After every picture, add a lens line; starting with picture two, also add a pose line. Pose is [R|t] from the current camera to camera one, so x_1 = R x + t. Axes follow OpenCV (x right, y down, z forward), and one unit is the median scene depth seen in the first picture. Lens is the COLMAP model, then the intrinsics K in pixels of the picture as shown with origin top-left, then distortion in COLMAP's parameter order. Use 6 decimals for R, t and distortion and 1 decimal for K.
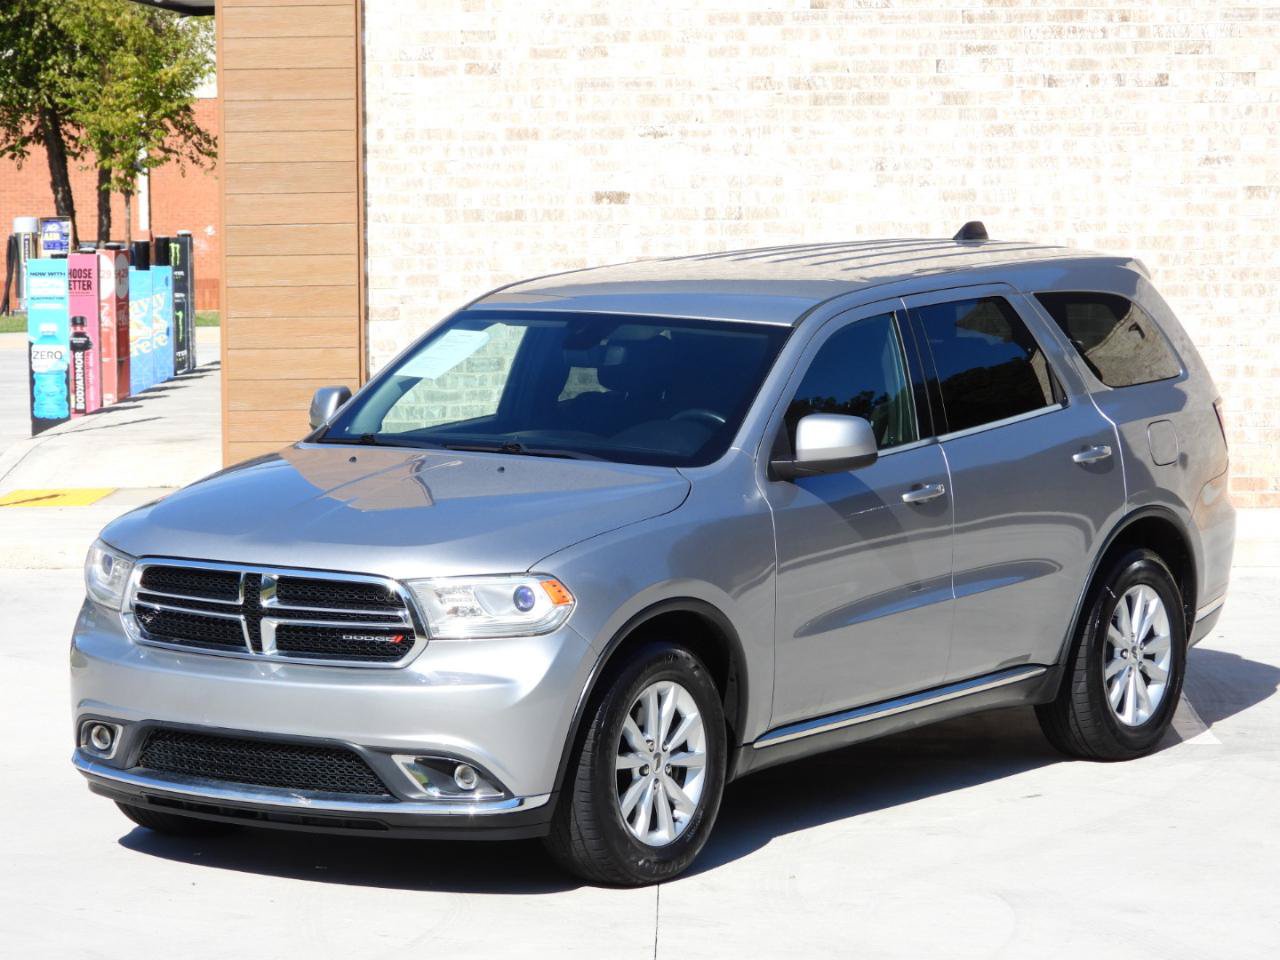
lens RADIAL K [[4934.8, 0, 640.0], [0, 4934.8, 480.0], [0, 0, 1]] dist [-0.168957, 0.353472]
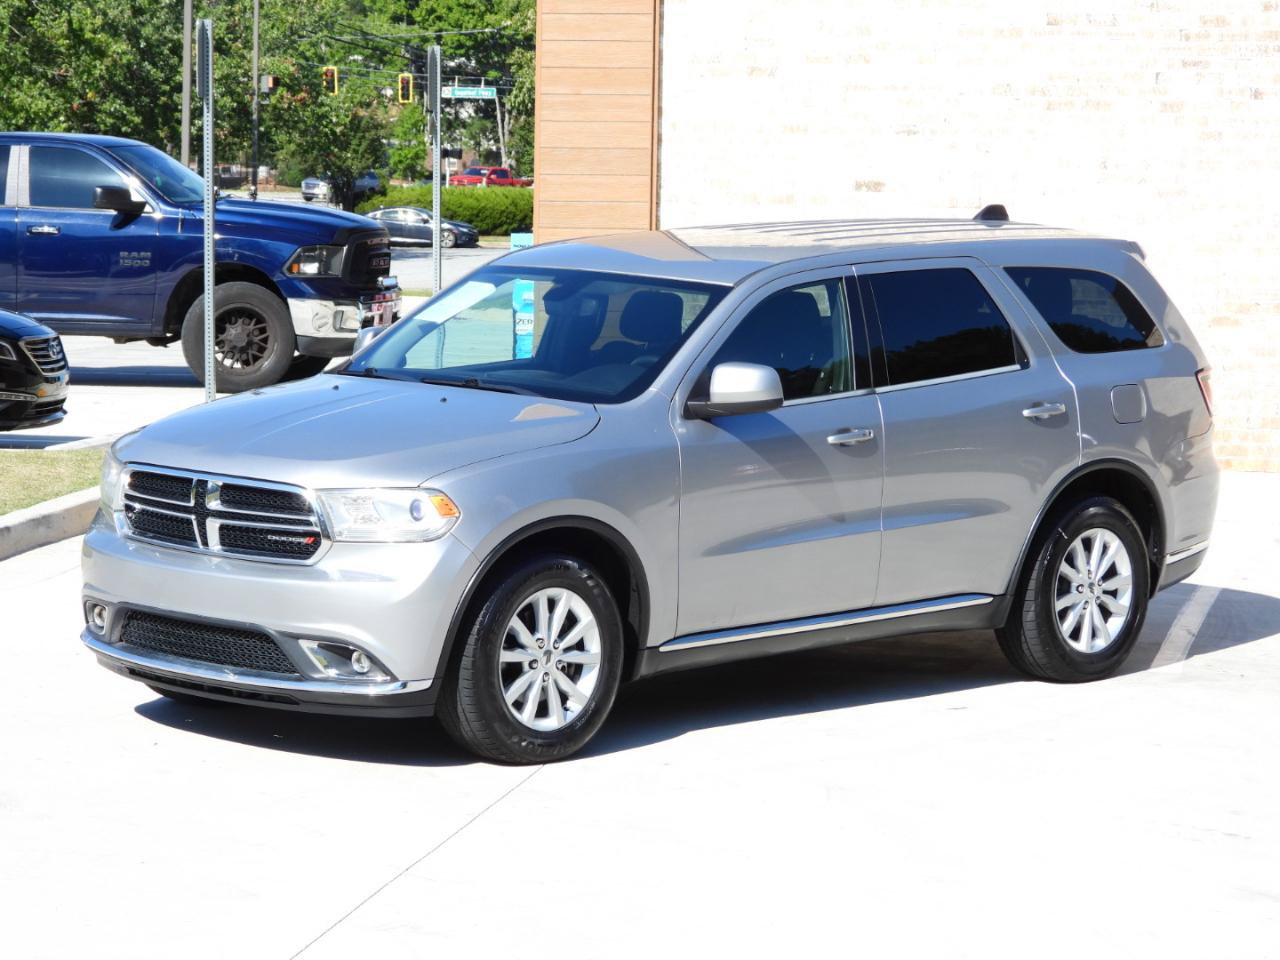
lens RADIAL K [[4214.2, 0, 640.0], [0, 4214.2, 480.0], [0, 0, 1]] dist [-0.044791, -0.493608]
pose [[0.983957, 0.038899, -0.174116, 0.183013], [-0.037541, 0.999234, 0.011091, 0.003803], [0.174414, -0.004377, 0.984663, 0.034320]]
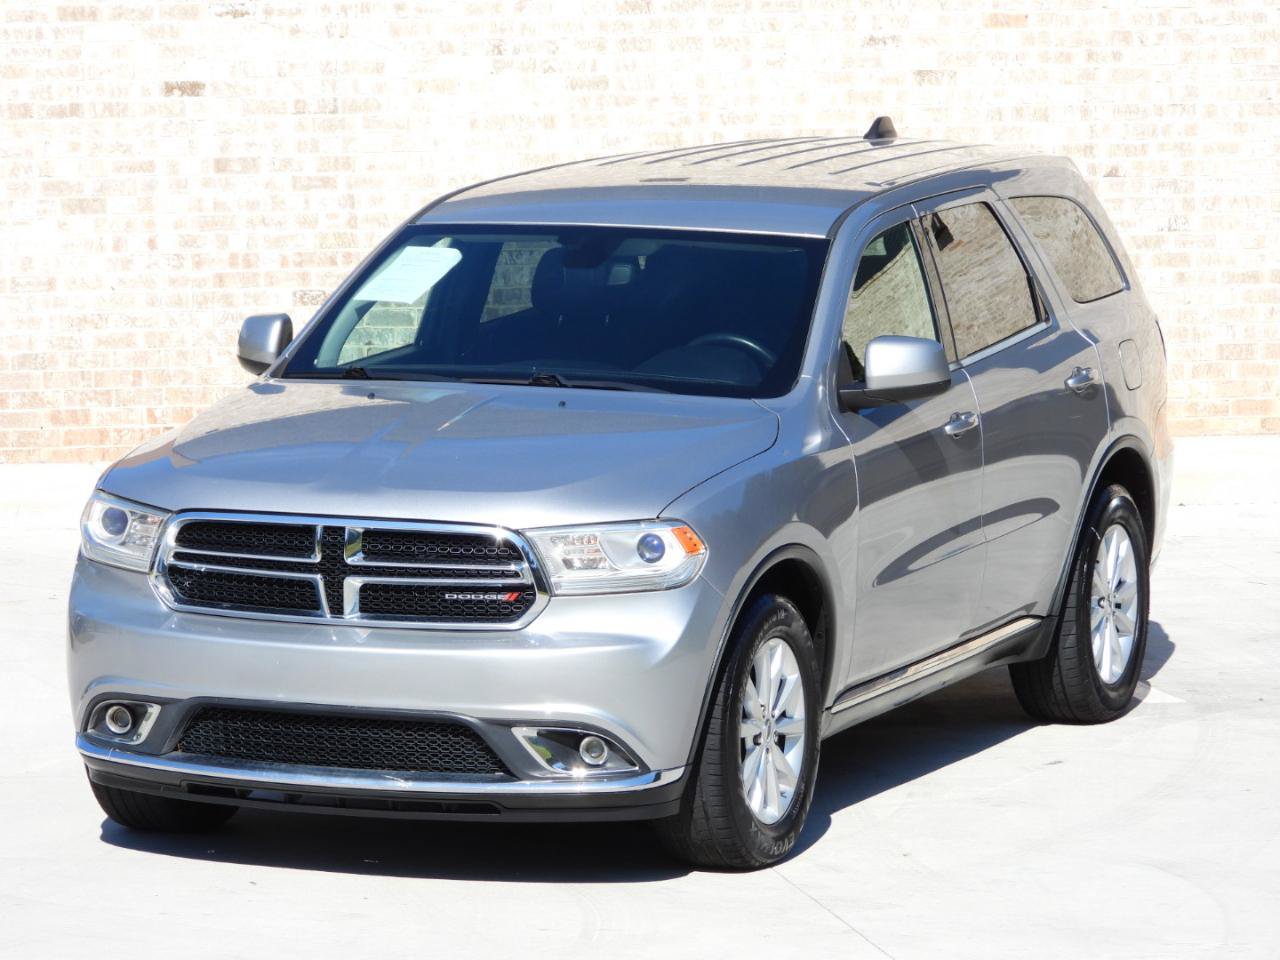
lens RADIAL K [[6128.5, 0, 640.0], [0, 6128.5, 480.0], [0, 0, 1]] dist [-0.185217, -6.387731]
pose [[0.978832, -0.017580, 0.203908, -0.229807], [0.015655, 0.999816, 0.011052, -0.000441], [-0.204065, -0.007626, 0.978928, -0.073314]]
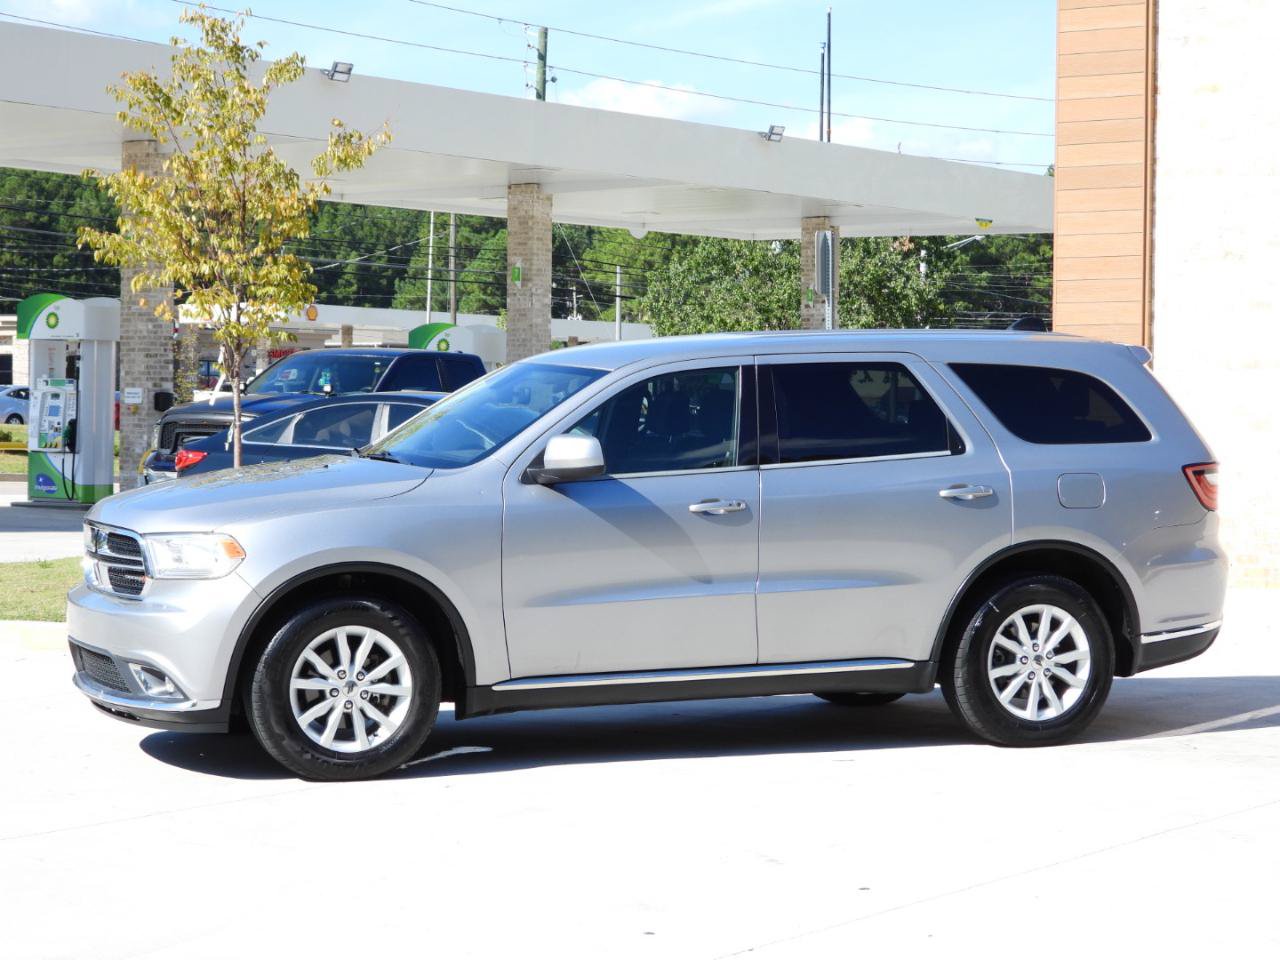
lens RADIAL K [[3074.2, 0, 640.0], [0, 3074.2, 480.0], [0, 0, 1]] dist [0.047159, 0.273927]
pose [[0.822294, 0.026916, -0.568426, 0.496658], [-0.056193, 0.997840, -0.034040, 0.024277], [0.566282, 0.059932, 0.822030, 0.350785]]
